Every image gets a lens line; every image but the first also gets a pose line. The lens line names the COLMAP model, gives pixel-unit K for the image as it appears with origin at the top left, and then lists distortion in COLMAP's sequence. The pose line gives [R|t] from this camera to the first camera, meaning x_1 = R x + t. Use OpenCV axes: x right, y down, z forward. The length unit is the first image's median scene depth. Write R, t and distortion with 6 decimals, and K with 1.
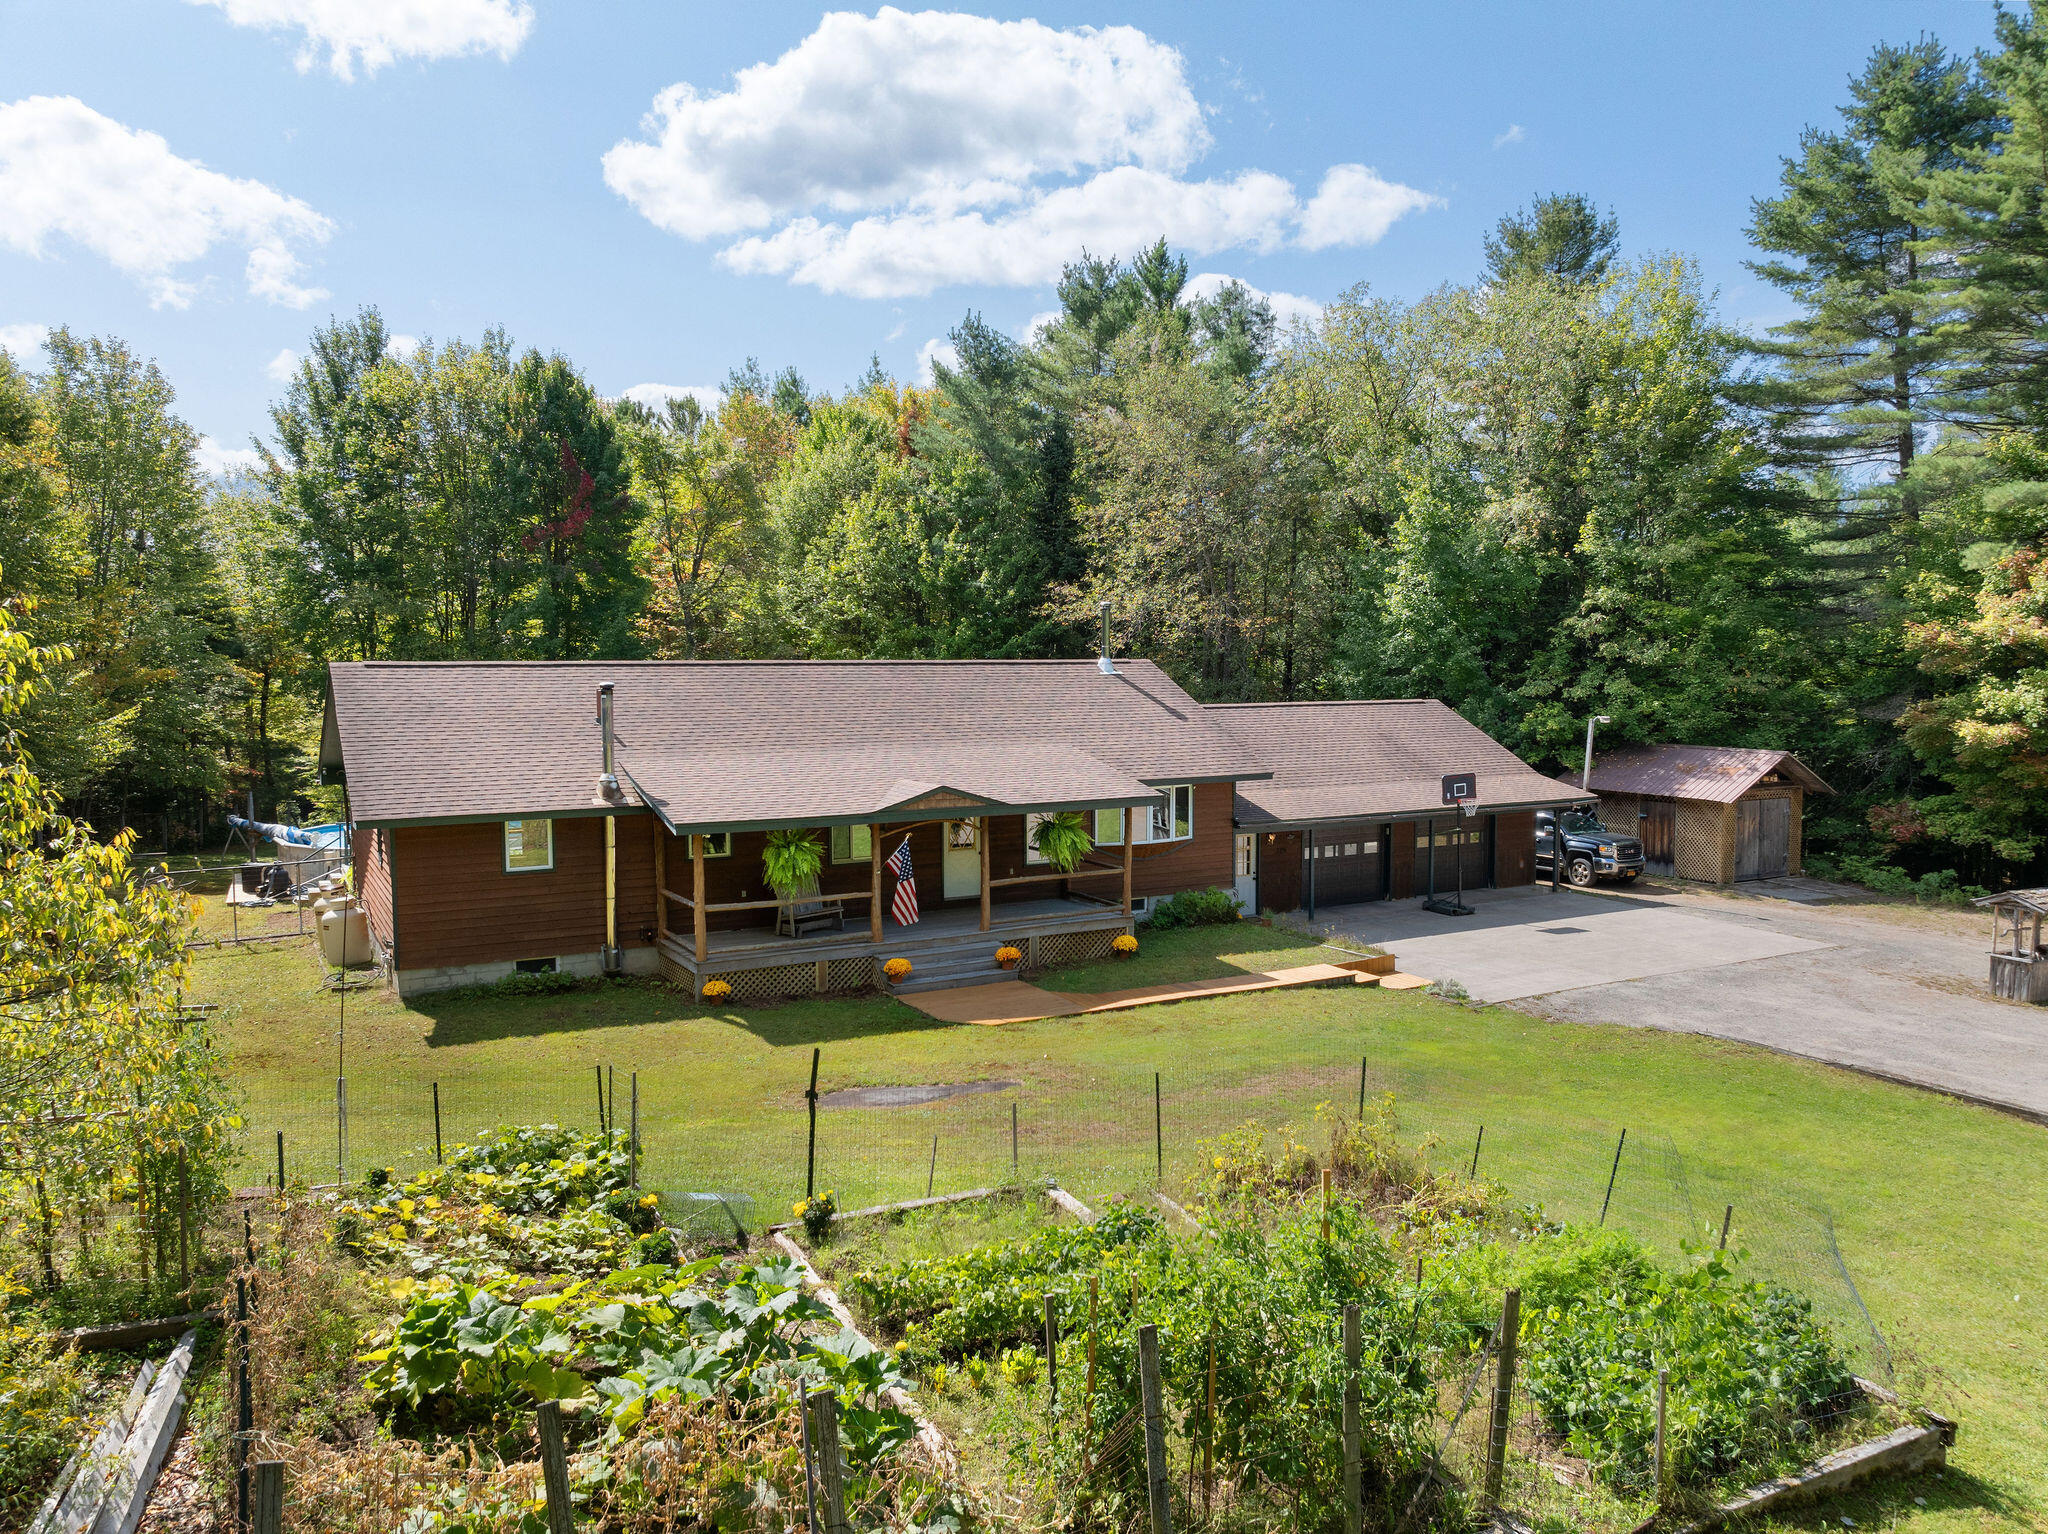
lens RADIAL K [[1446.2, 0, 1024.0], [0, 1446.2, 767.0], [0, 0, 1]] dist [-0.062480, 0.006448]
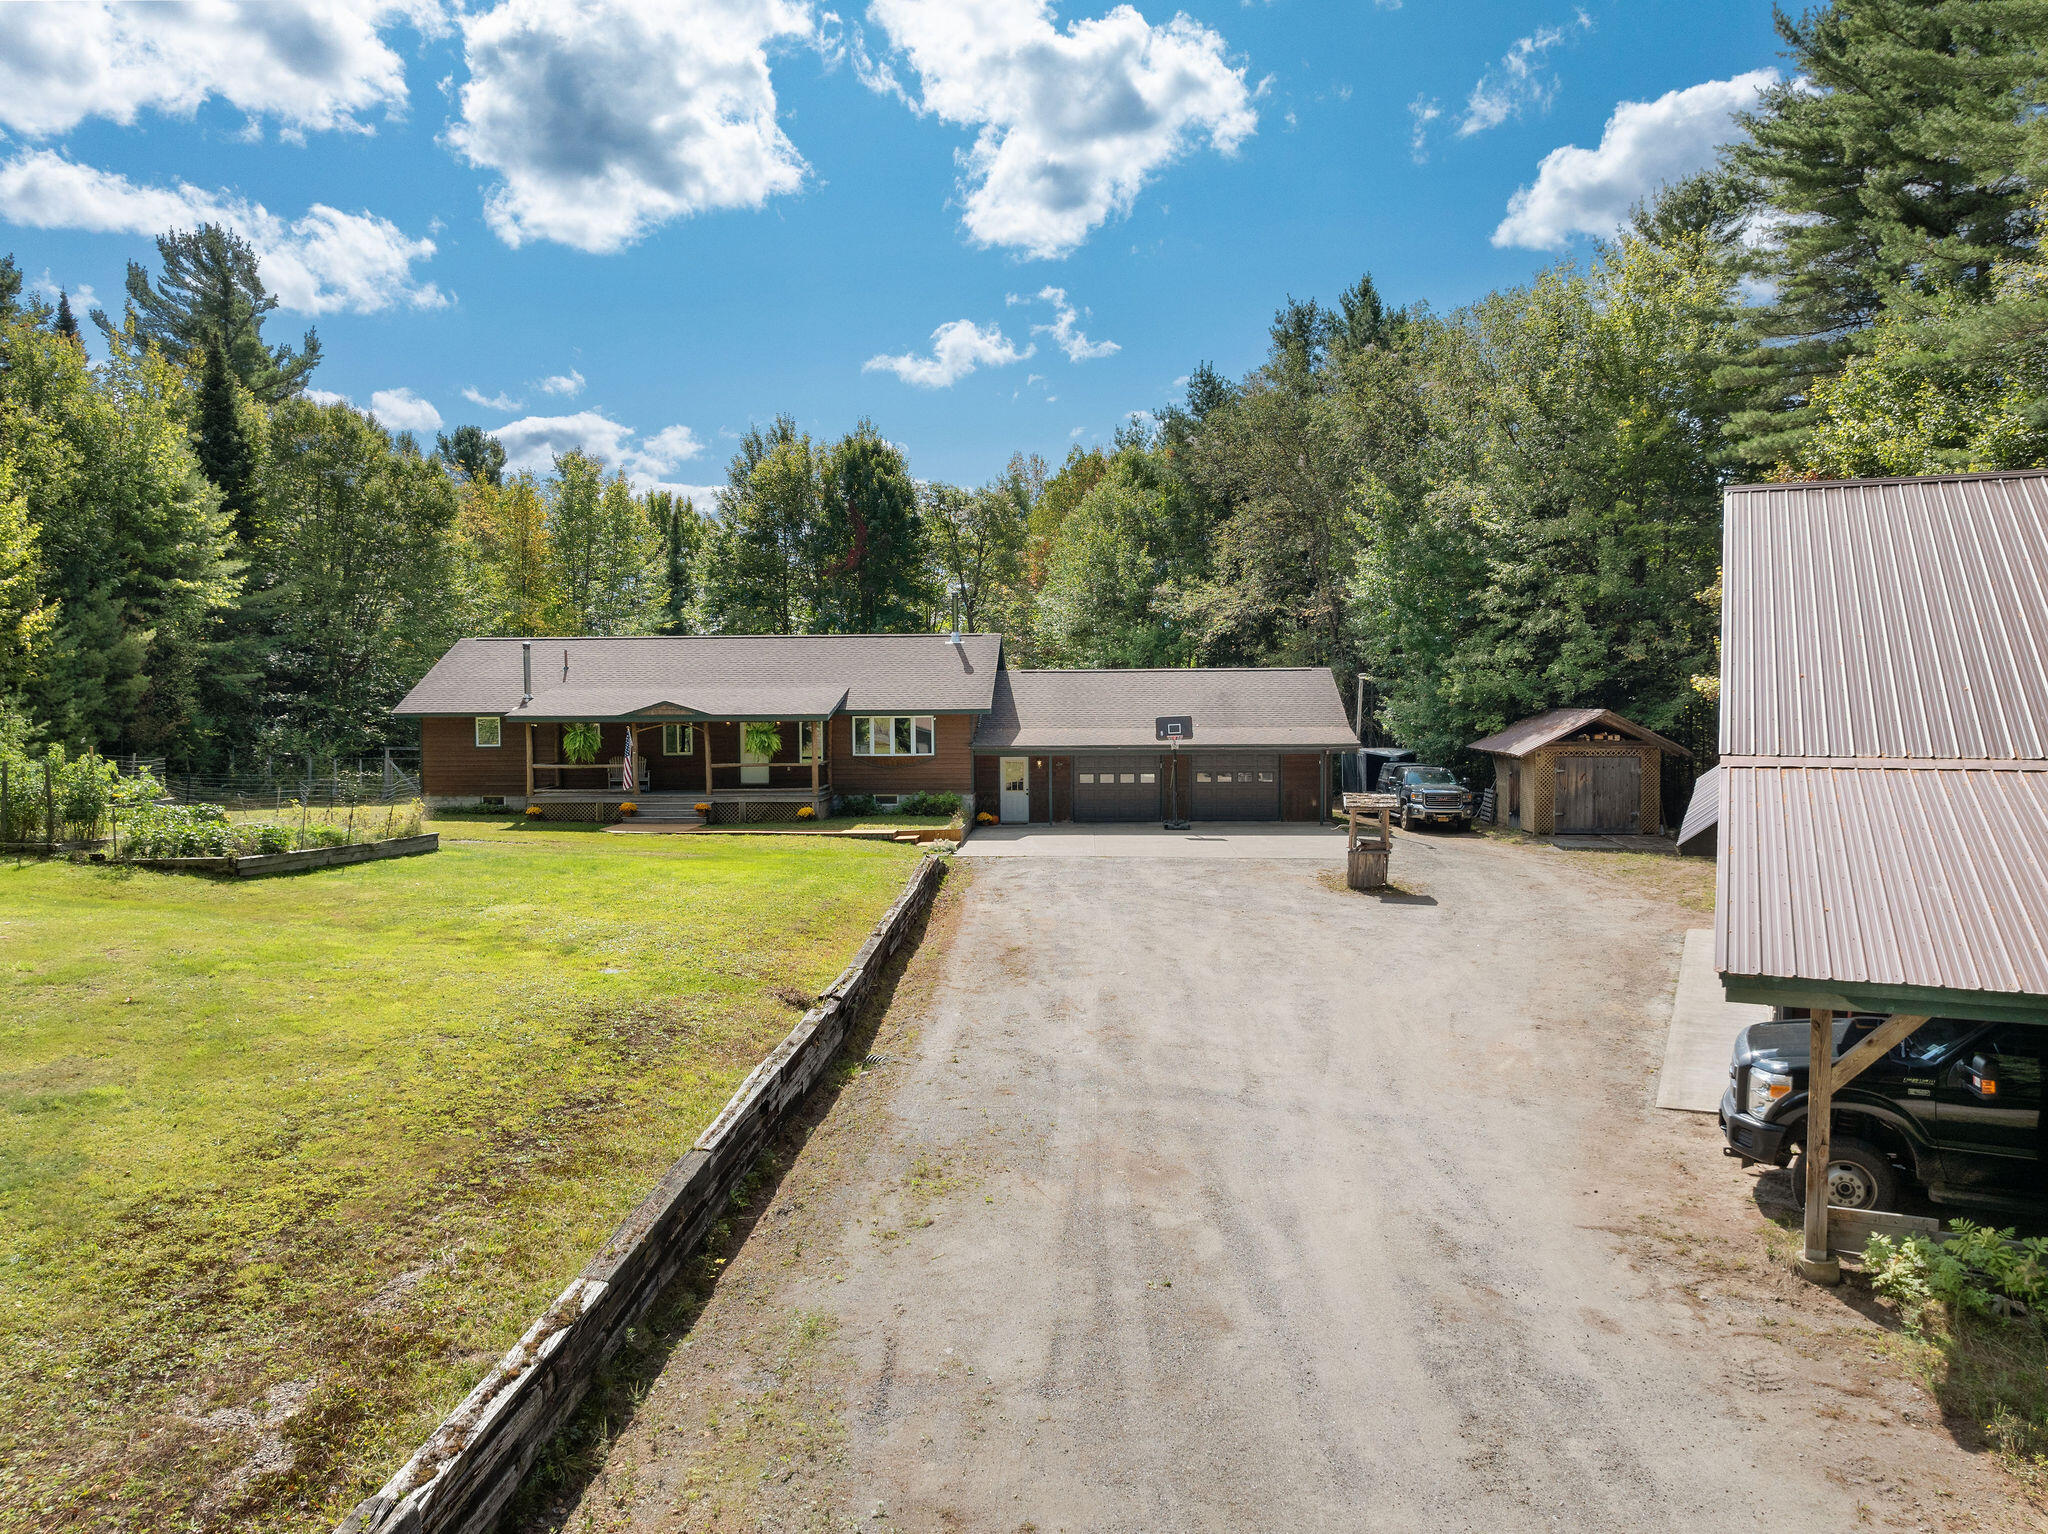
lens RADIAL K [[1427.8, 0, 1021.1], [0, 1427.8, 688.2], [0, 0, 1]] dist [-0.044562, 0.001441]
pose [[0.848440, -0.005681, -0.529261, 0.548559], [-0.033501, 0.997361, -0.064410, 0.041659], [0.528230, 0.072379, 0.846011, -0.084124]]
